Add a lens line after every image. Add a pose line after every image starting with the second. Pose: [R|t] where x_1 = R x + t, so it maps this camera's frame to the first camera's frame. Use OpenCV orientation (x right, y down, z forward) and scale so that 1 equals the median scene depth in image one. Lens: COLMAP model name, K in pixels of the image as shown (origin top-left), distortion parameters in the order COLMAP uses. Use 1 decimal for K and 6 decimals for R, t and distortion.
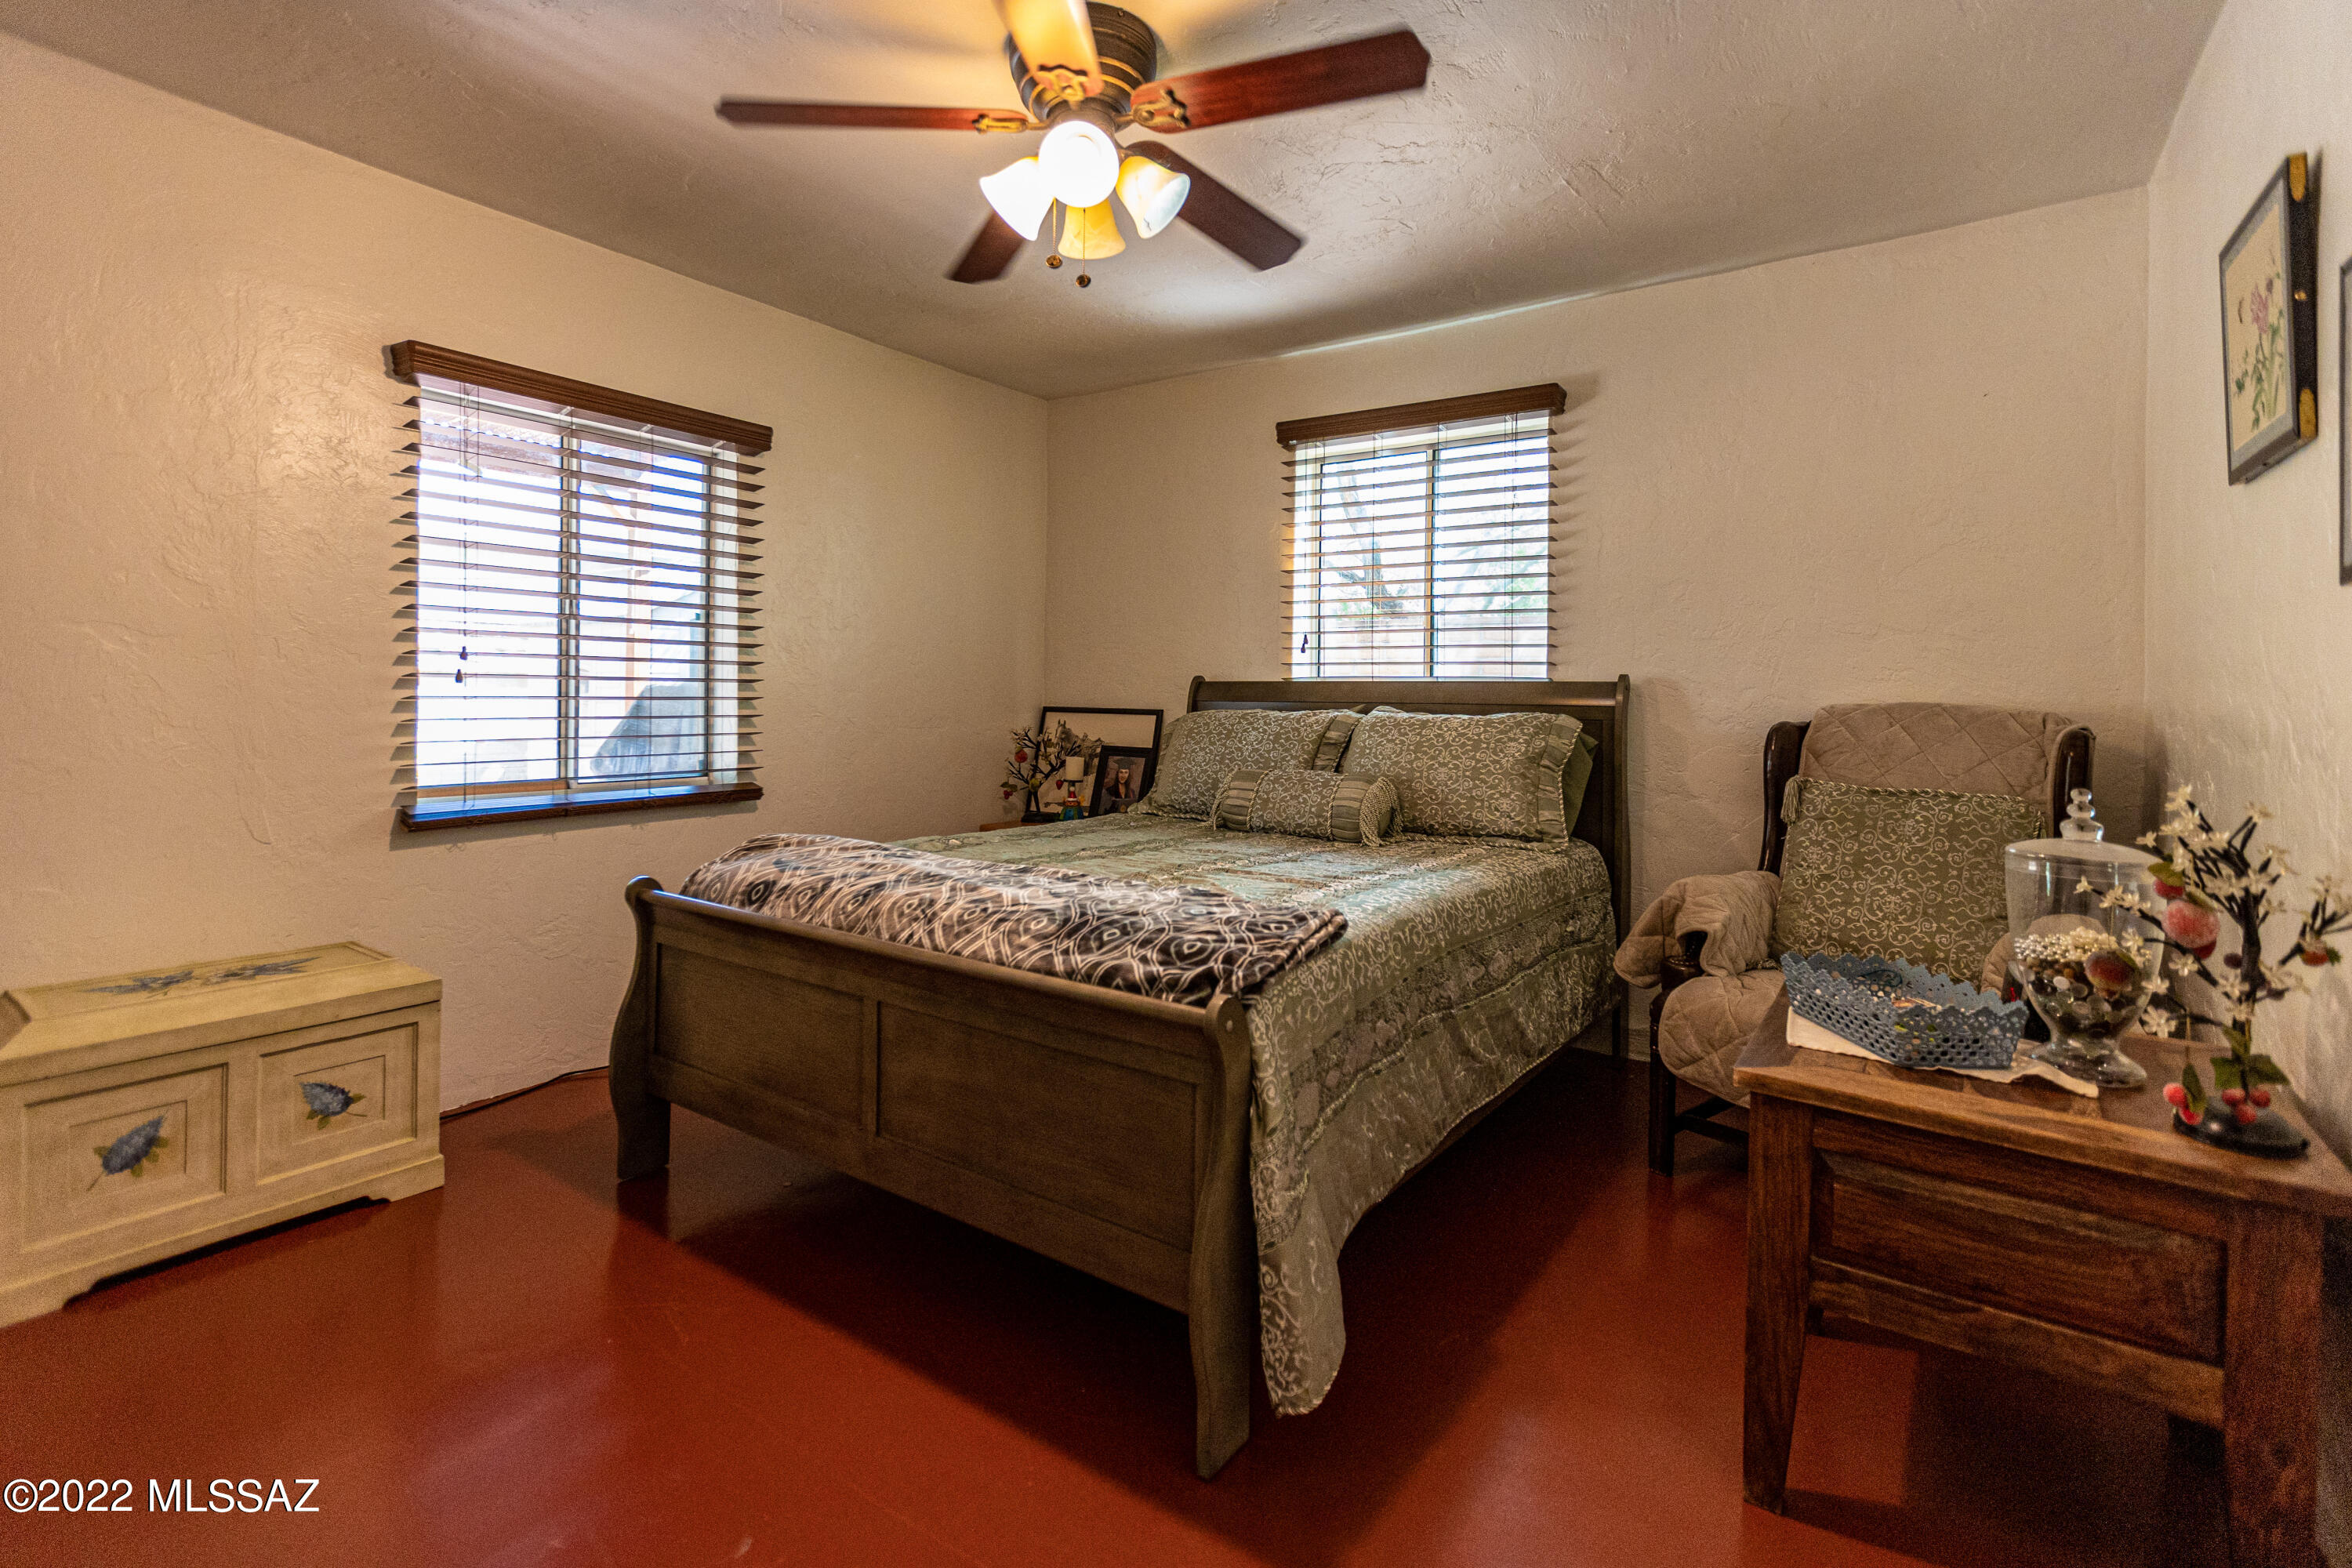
lens RADIAL K [[1073.2, 0, 1177.9], [0, 1073.2, 721.4], [0, 0, 1]] dist [0.004130, 0.000862]
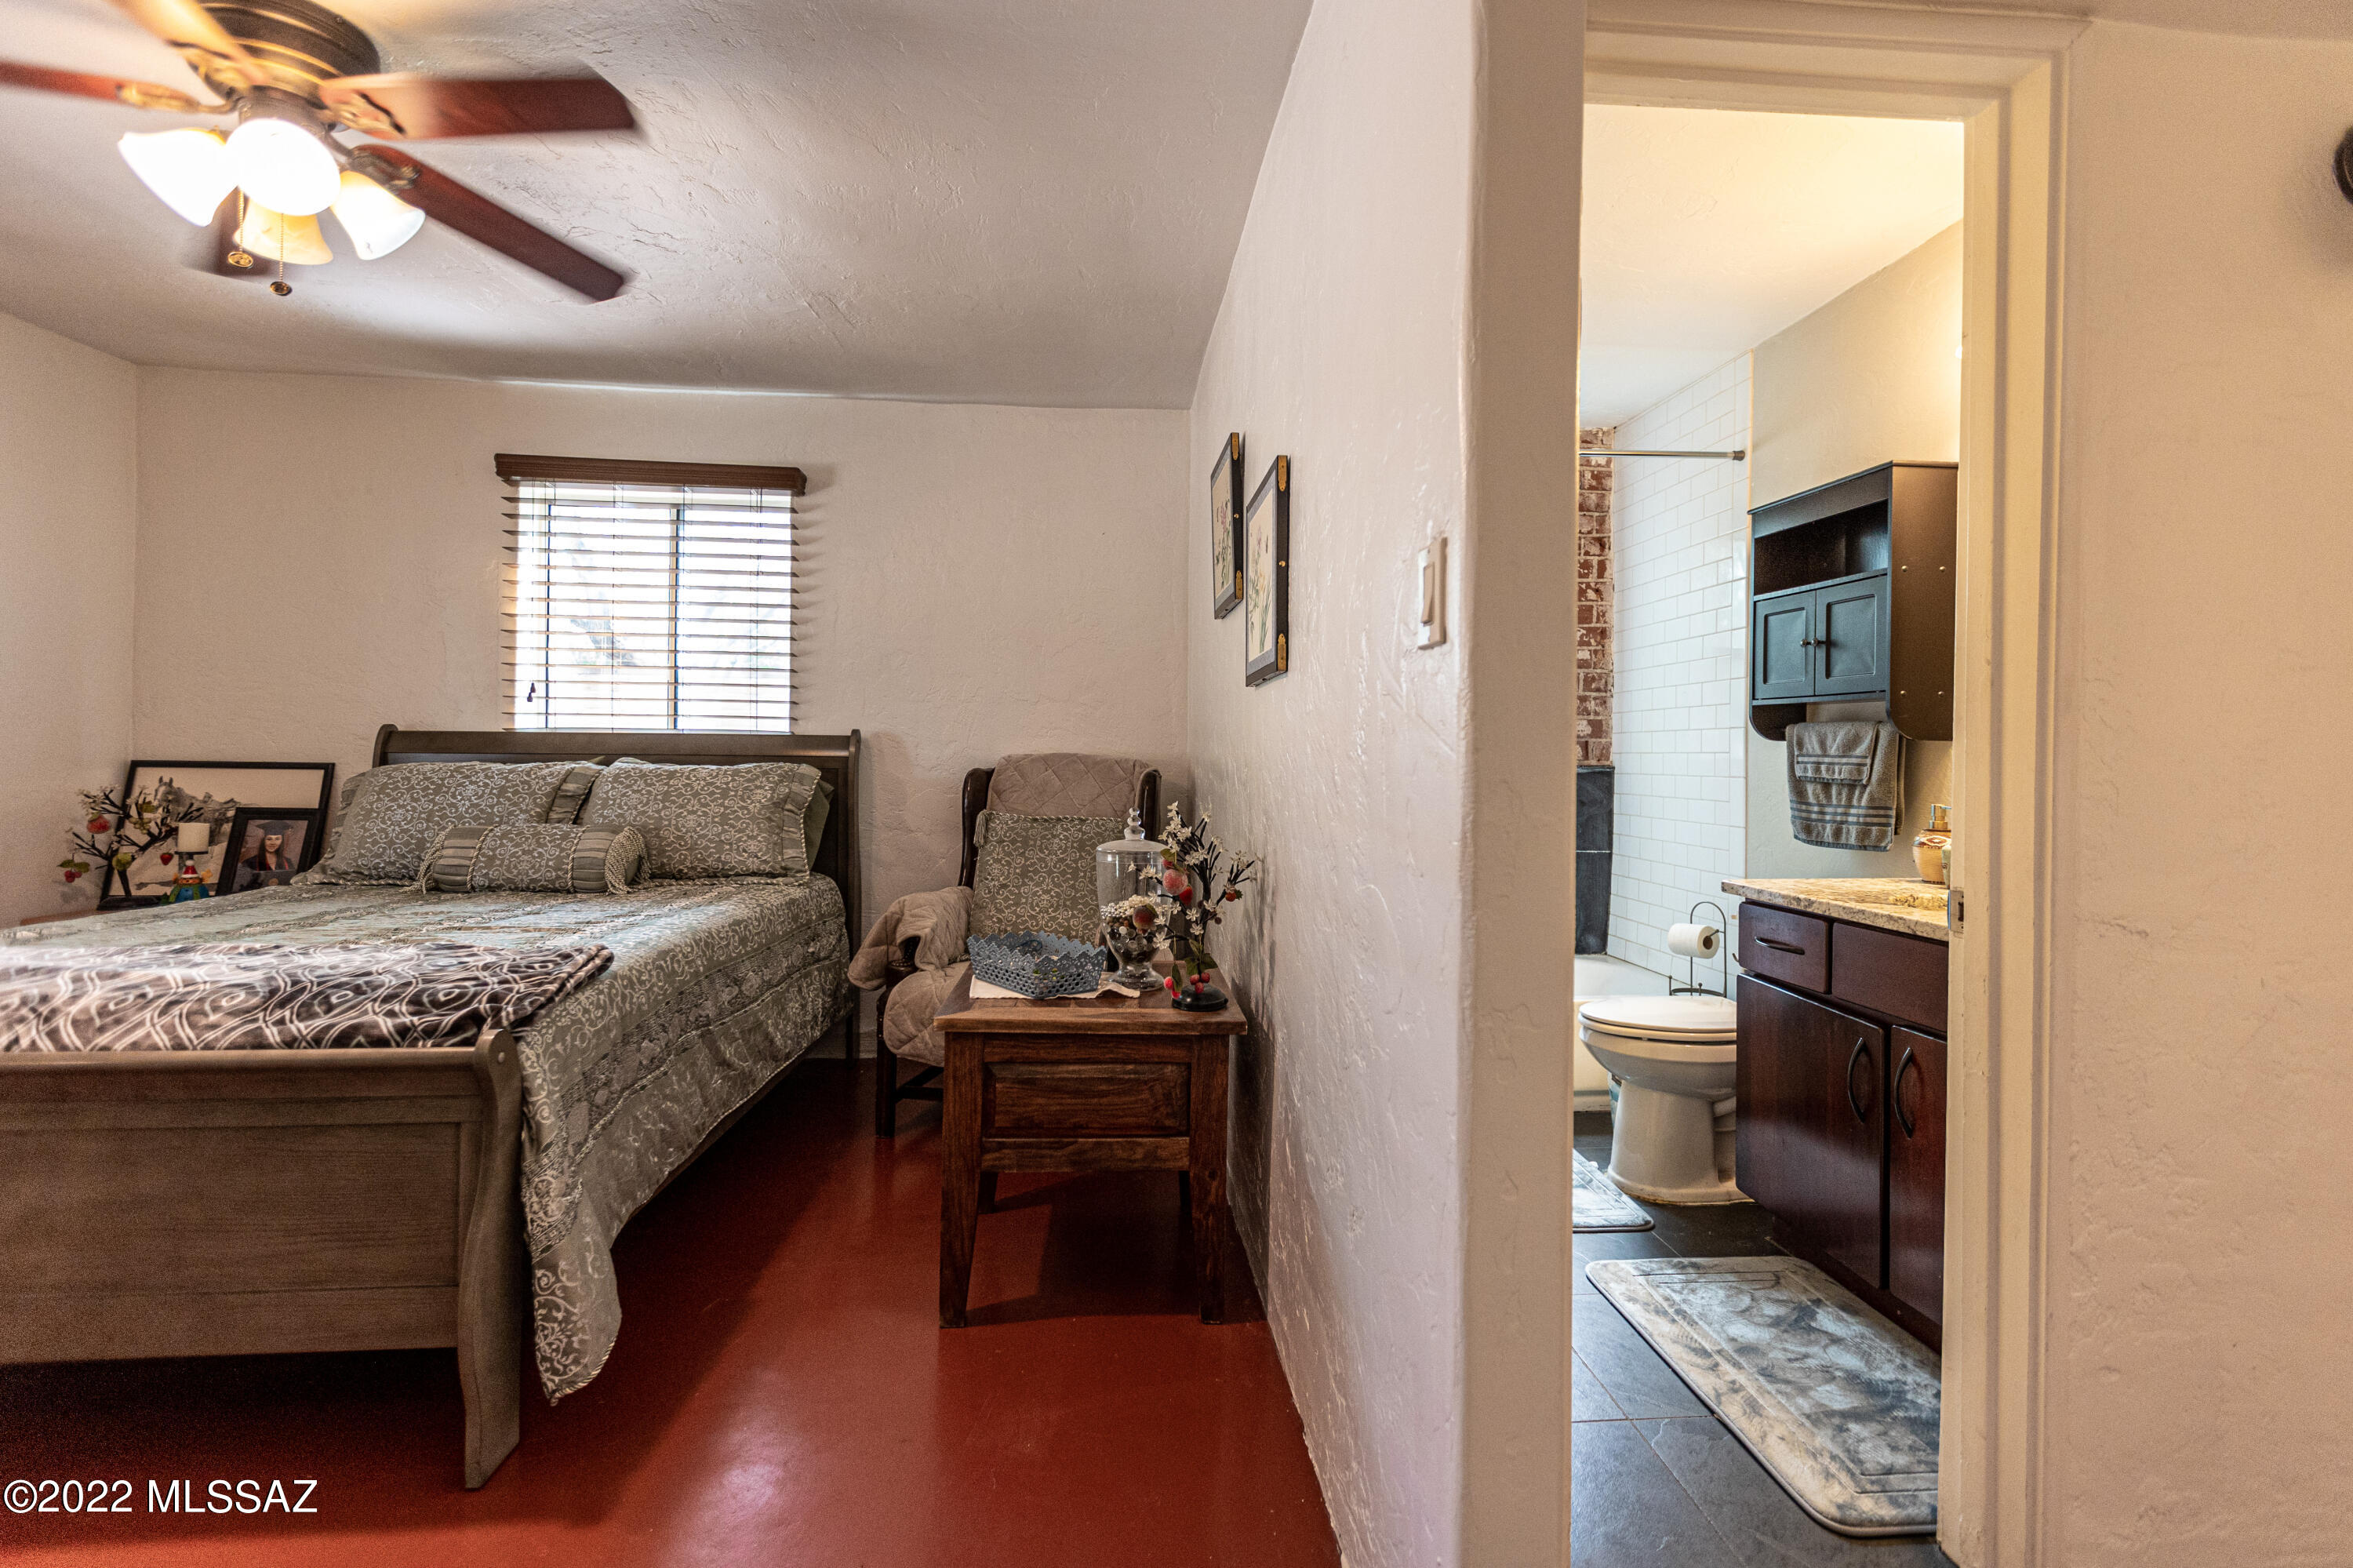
lens RADIAL K [[1073.6, 0, 1178.4], [0, 1073.6, 721.4], [0, 0, 1]] dist [0.004130, 0.000862]
pose [[0.773028, 0.017516, 0.634130, -0.092458], [0.012856, 0.998981, -0.043267, 0.004090], [-0.634242, 0.041599, 0.772015, -0.212256]]
